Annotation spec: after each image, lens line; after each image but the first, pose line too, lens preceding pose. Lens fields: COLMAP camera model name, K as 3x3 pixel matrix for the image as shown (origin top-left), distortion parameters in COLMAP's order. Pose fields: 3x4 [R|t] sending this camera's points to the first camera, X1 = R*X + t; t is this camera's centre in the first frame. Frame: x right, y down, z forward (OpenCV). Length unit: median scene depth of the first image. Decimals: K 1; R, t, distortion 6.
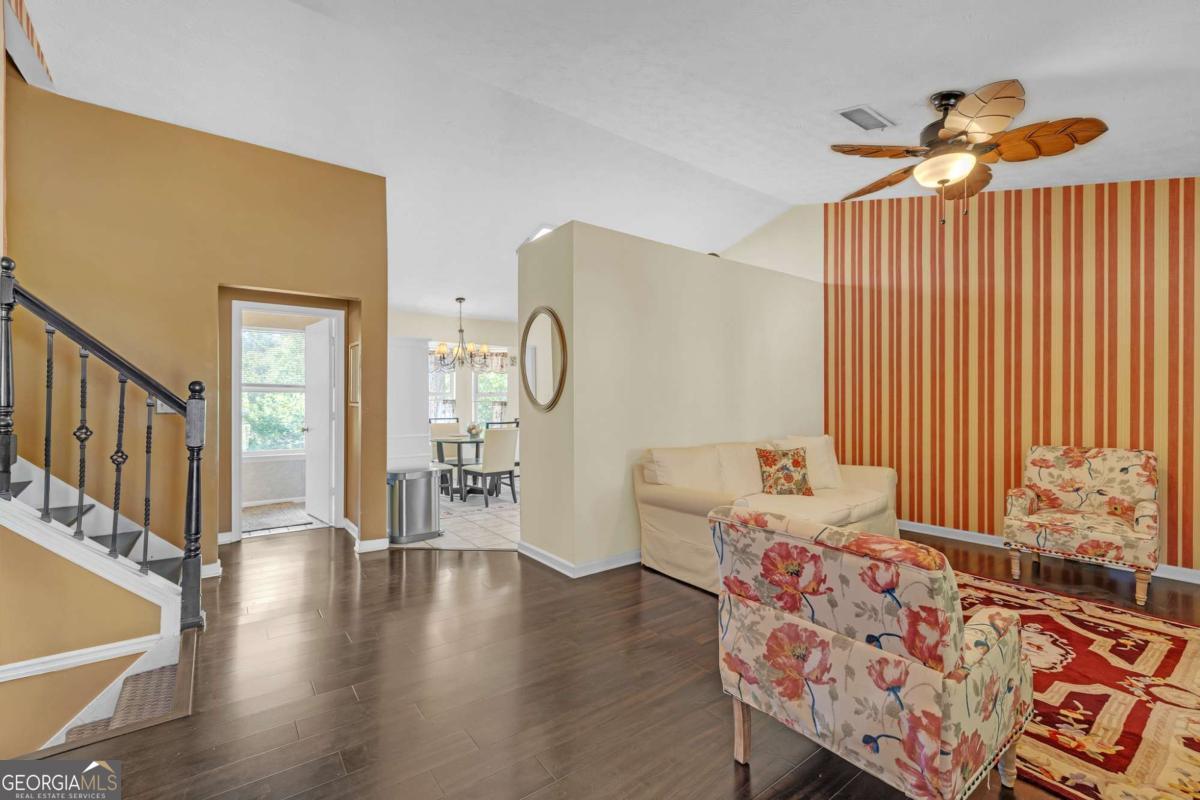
lens RADIAL K [[512.5, 0, 600.0], [0, 512.5, 400.0], [0, 0, 1]] dist [0.003057, 0.000252]
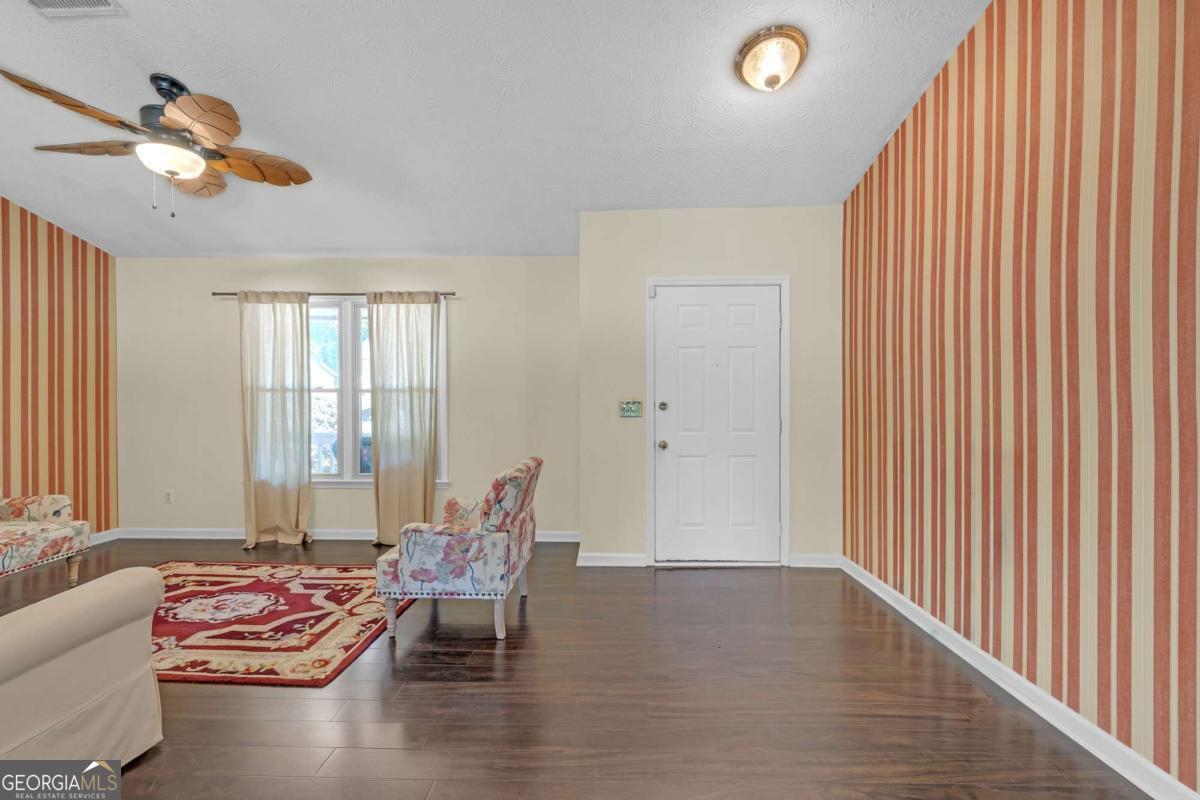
lens RADIAL K [[512.5, 0, 600.0], [0, 512.5, 400.0], [0, 0, 1]] dist [0.003057, 0.000252]
pose [[-0.775129, -0.000538, 0.631803, -0.504155], [0.002786, 0.999987, 0.004269, -0.000614], [-0.631797, 0.005069, -0.775118, 1.120055]]
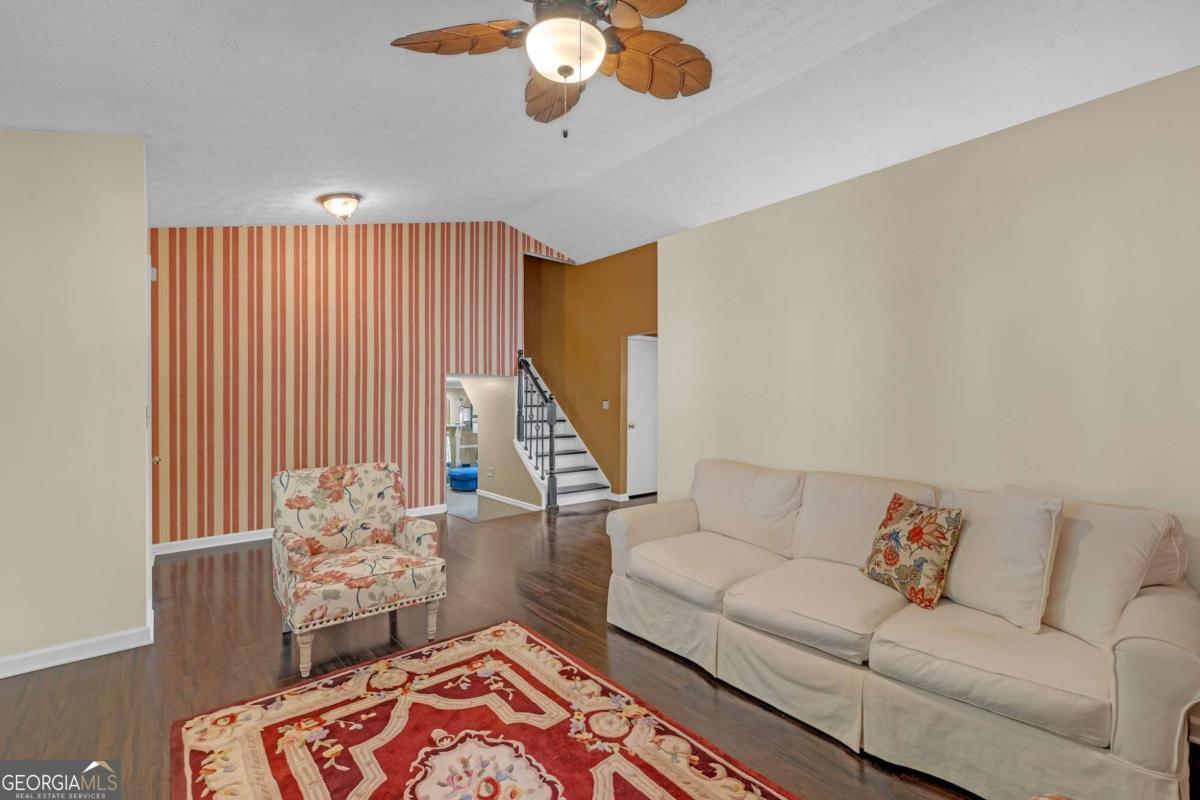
lens RADIAL K [[525.4, 0, 588.0], [0, 525.4, 402.4], [0, 0, 1]] dist [0.001605, 0.000183]
pose [[0.058319, 0.007671, -0.998269, 1.198390], [-0.001969, 0.999969, 0.007569, -0.011427], [0.998296, 0.001525, 0.058332, 0.893875]]
